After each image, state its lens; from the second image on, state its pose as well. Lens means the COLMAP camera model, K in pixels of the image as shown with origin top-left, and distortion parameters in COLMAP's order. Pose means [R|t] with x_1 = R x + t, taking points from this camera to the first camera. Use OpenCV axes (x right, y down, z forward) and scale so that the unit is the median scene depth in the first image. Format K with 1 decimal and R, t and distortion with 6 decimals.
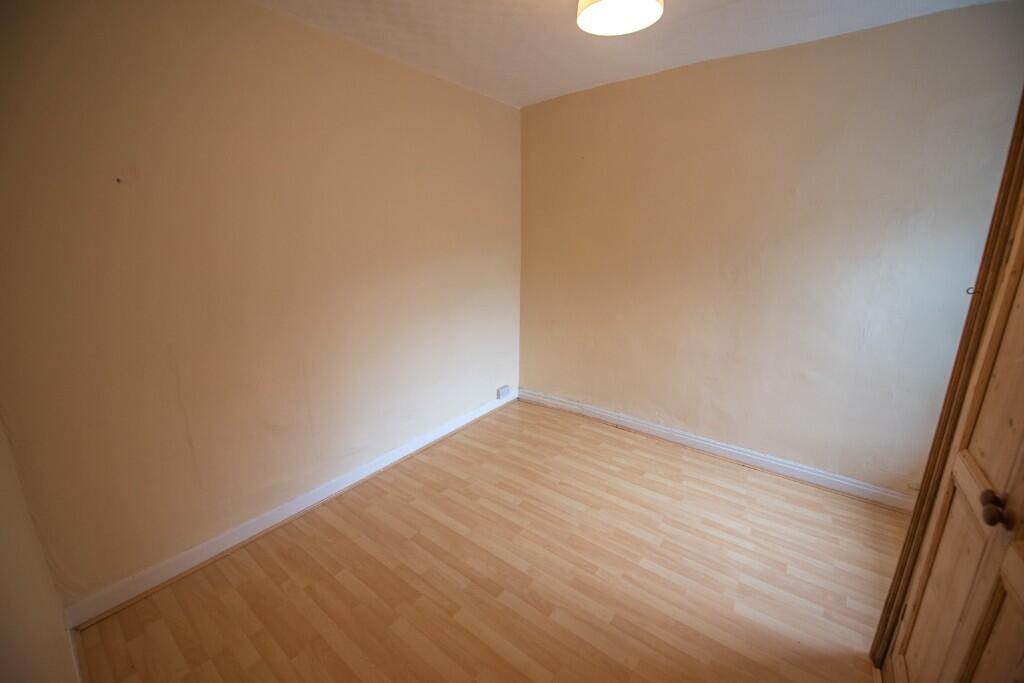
lens RADIAL K [[409.2, 0, 512.0], [0, 409.2, 341.5], [0, 0, 1]] dist [-0.019178, -0.000856]
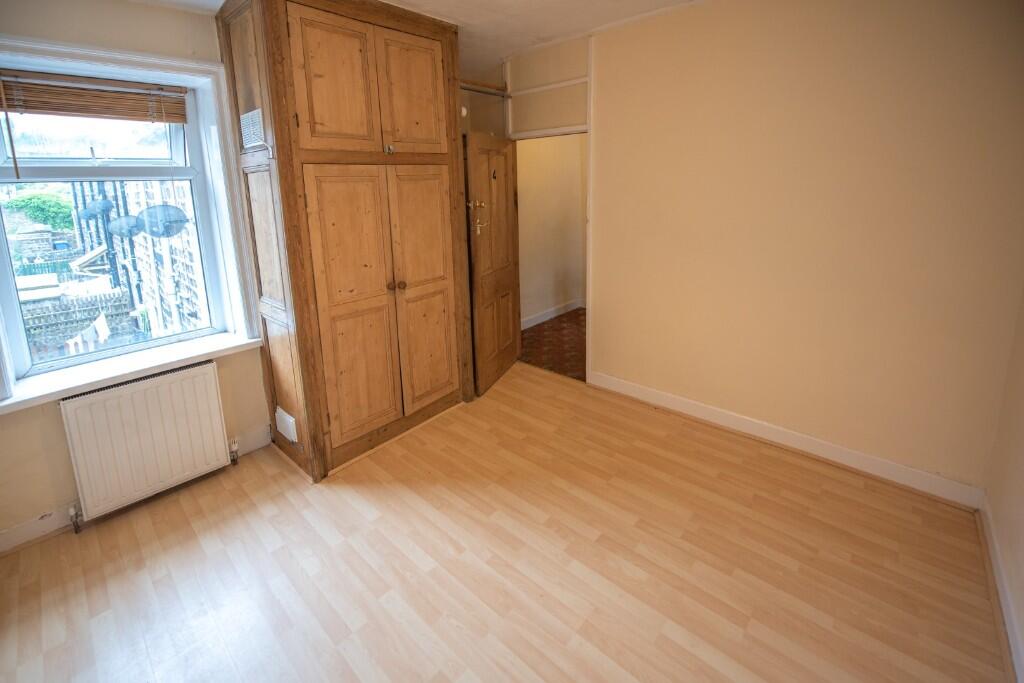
lens RADIAL K [[409.2, 0, 512.0], [0, 409.2, 341.5], [0, 0, 1]] dist [-0.019178, -0.000856]
pose [[-0.996005, -0.014460, 0.088114, 0.095139], [0.039439, 0.814091, 0.579397, -0.323276], [-0.080111, 0.580558, -0.810268, 1.486794]]
